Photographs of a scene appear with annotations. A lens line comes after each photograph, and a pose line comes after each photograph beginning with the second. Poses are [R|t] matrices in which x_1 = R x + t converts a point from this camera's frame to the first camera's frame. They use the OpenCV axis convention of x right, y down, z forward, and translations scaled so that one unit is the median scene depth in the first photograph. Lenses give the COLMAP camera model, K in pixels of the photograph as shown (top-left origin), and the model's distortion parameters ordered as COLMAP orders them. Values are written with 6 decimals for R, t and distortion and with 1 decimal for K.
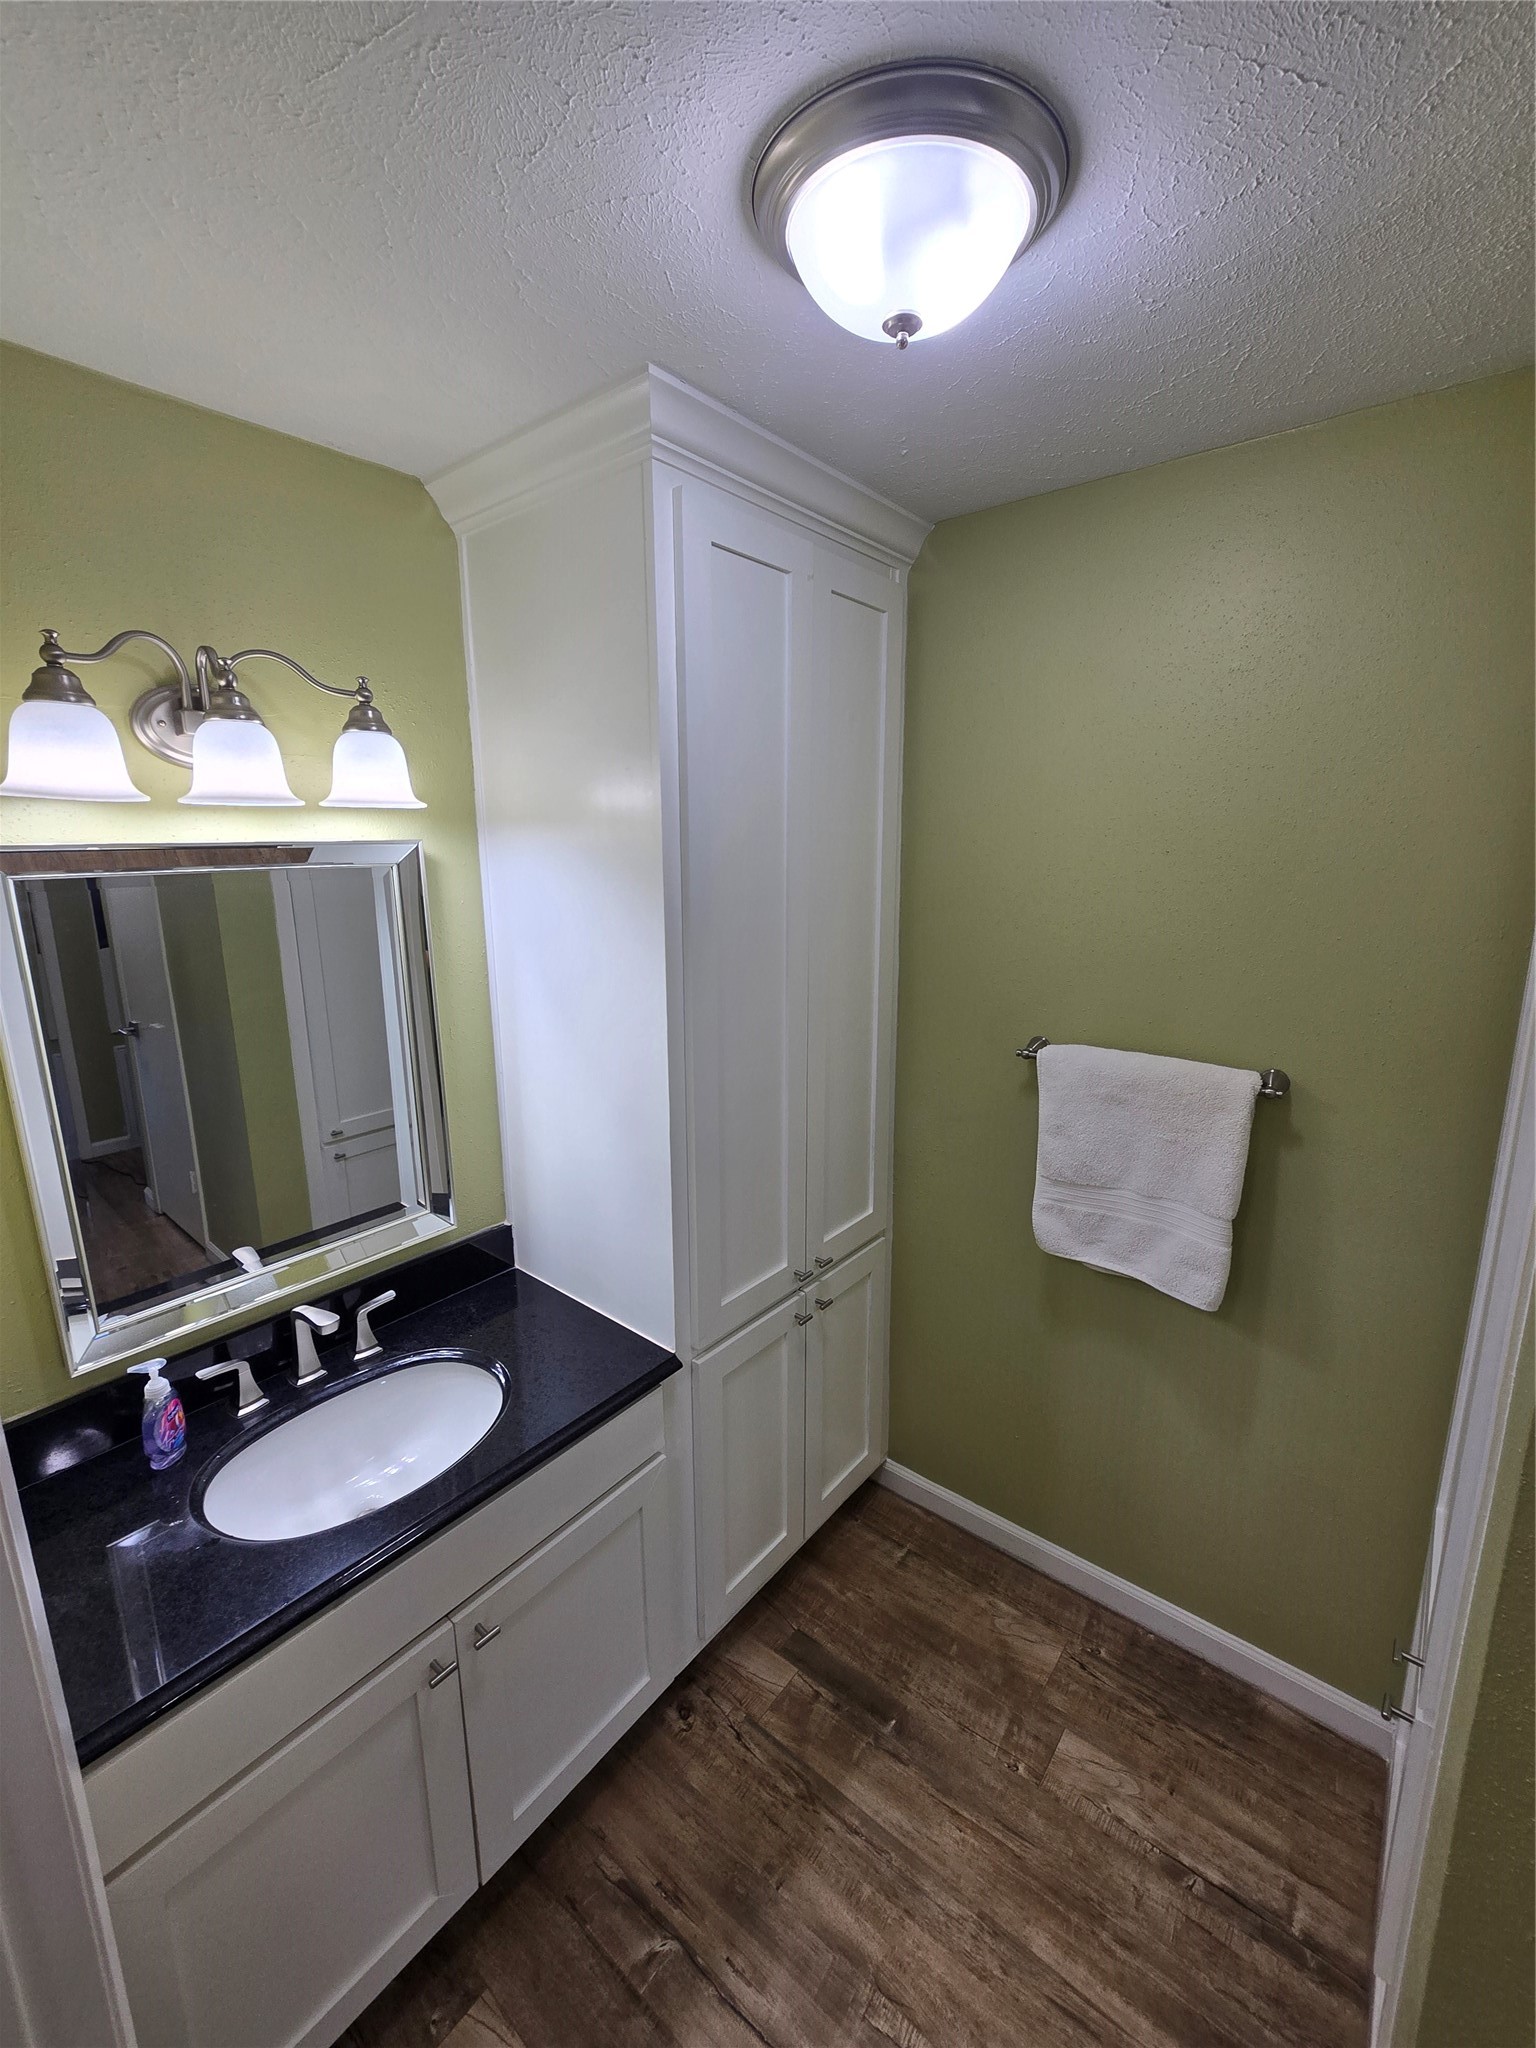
lens RADIAL K [[834.5, 0, 775.0], [0, 834.5, 1011.1], [0, 0, 1]] dist [-0.002011, -0.000162]
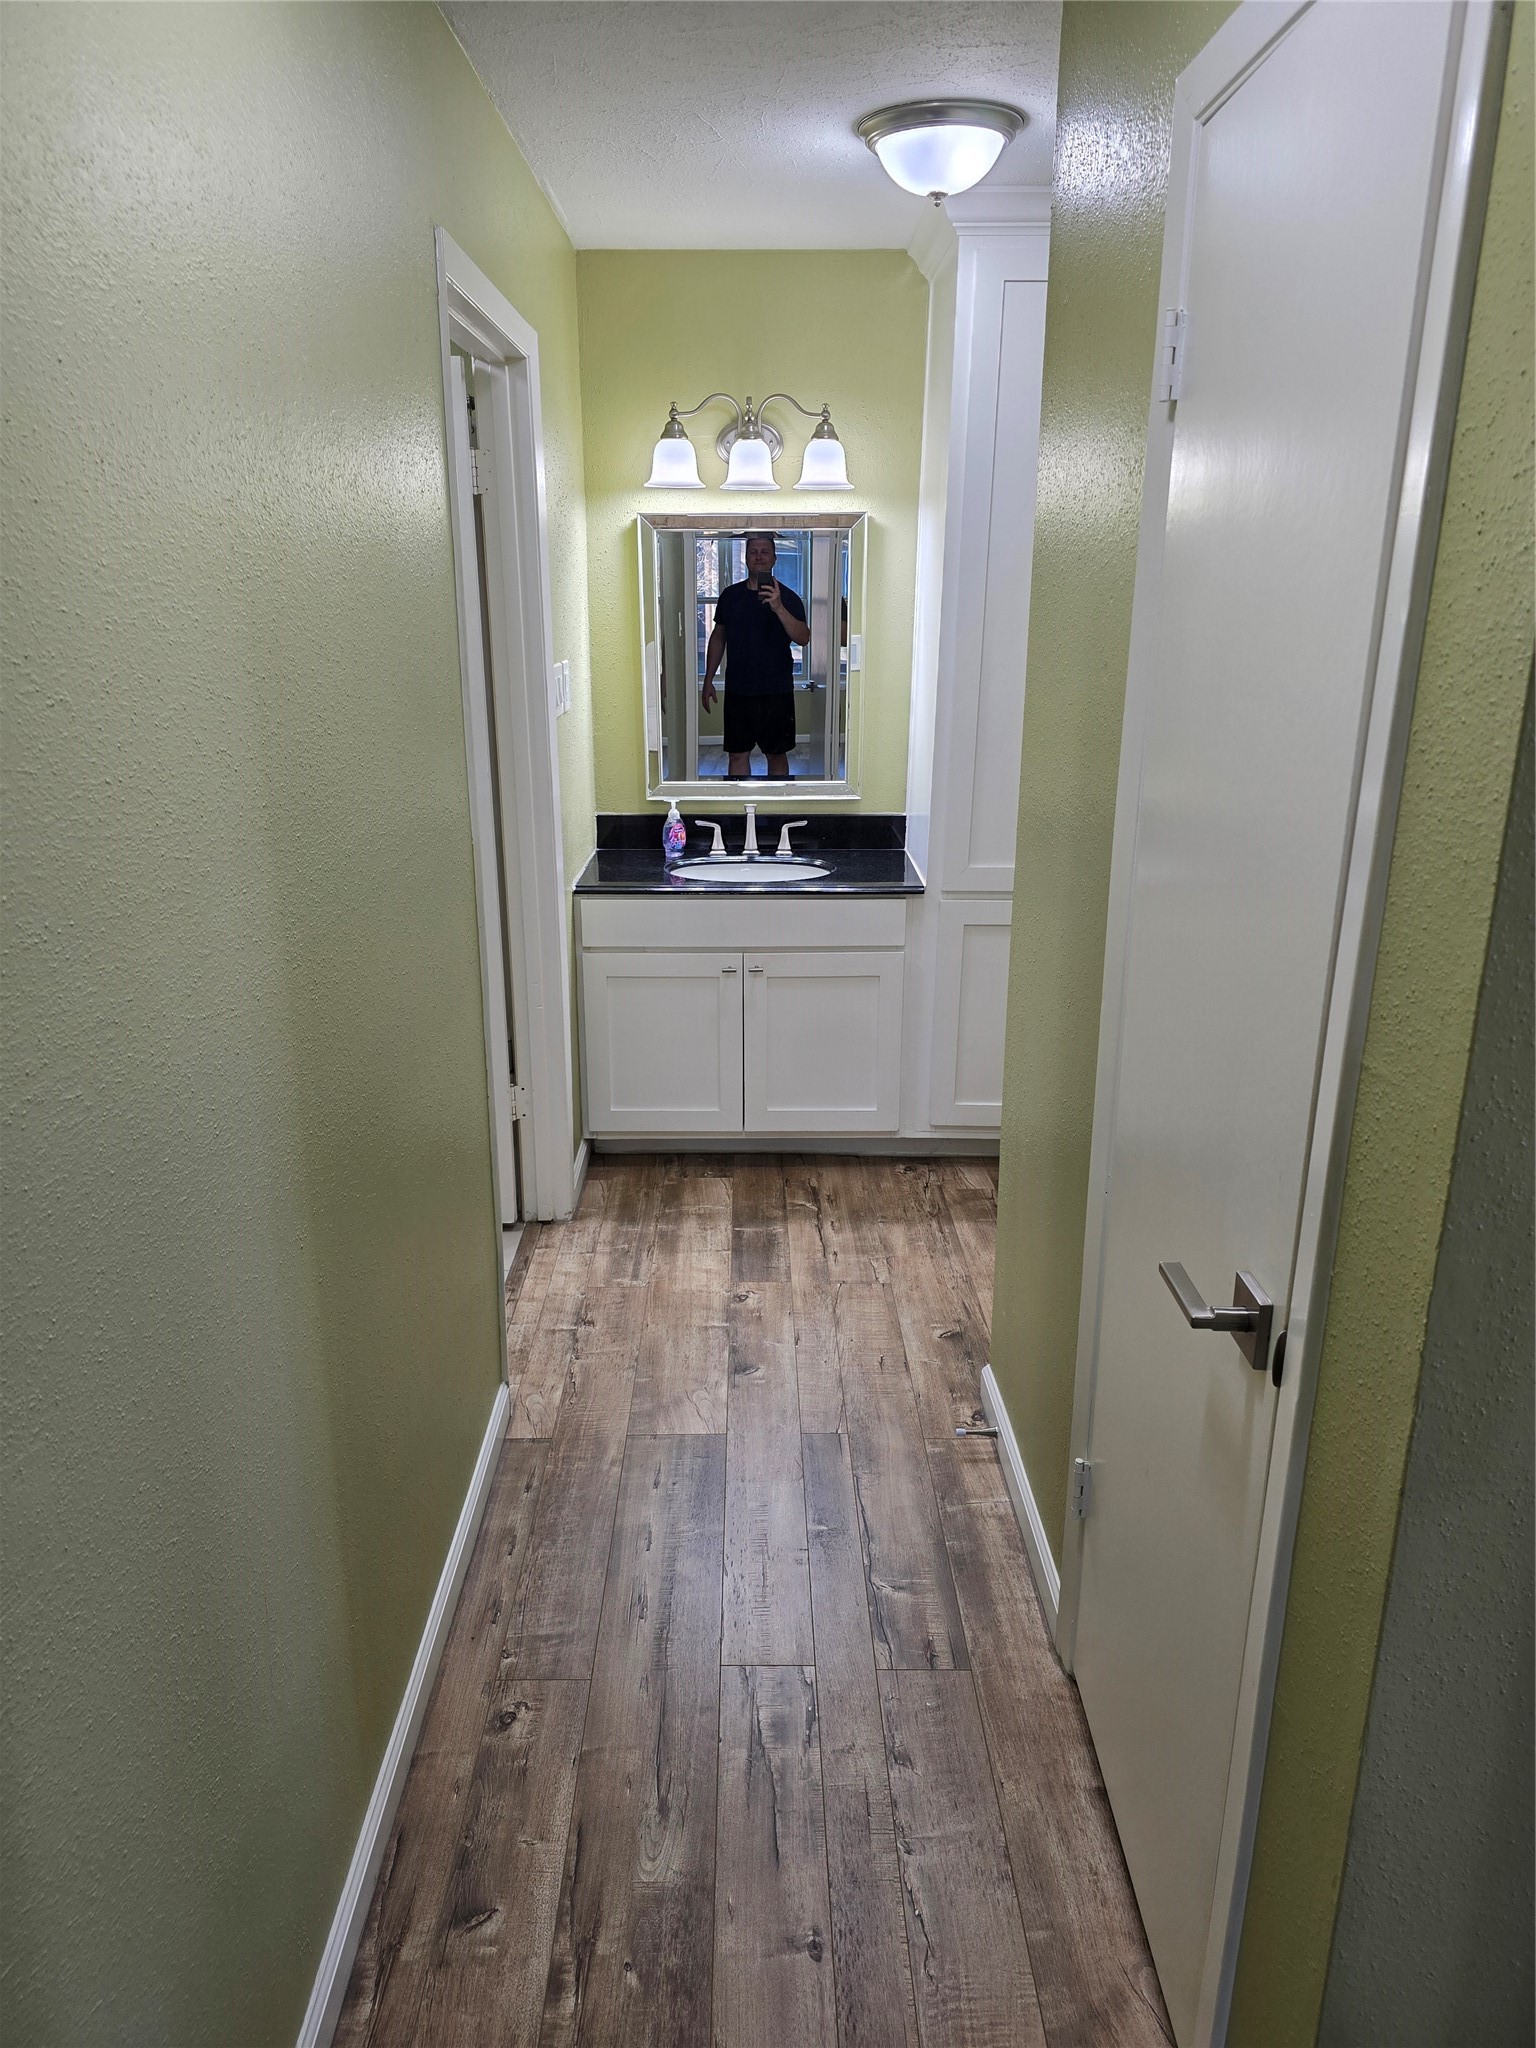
lens RADIAL K [[1371.4, 0, 768.7], [0, 1371.4, 1024.3], [0, 0, 1]] dist [0.009753, 0.001096]
pose [[0.635315, 0.242710, -0.733121, 1.635463], [-0.162303, 0.970089, 0.180512, 0.292992], [0.755005, 0.004306, 0.655704, -0.797243]]
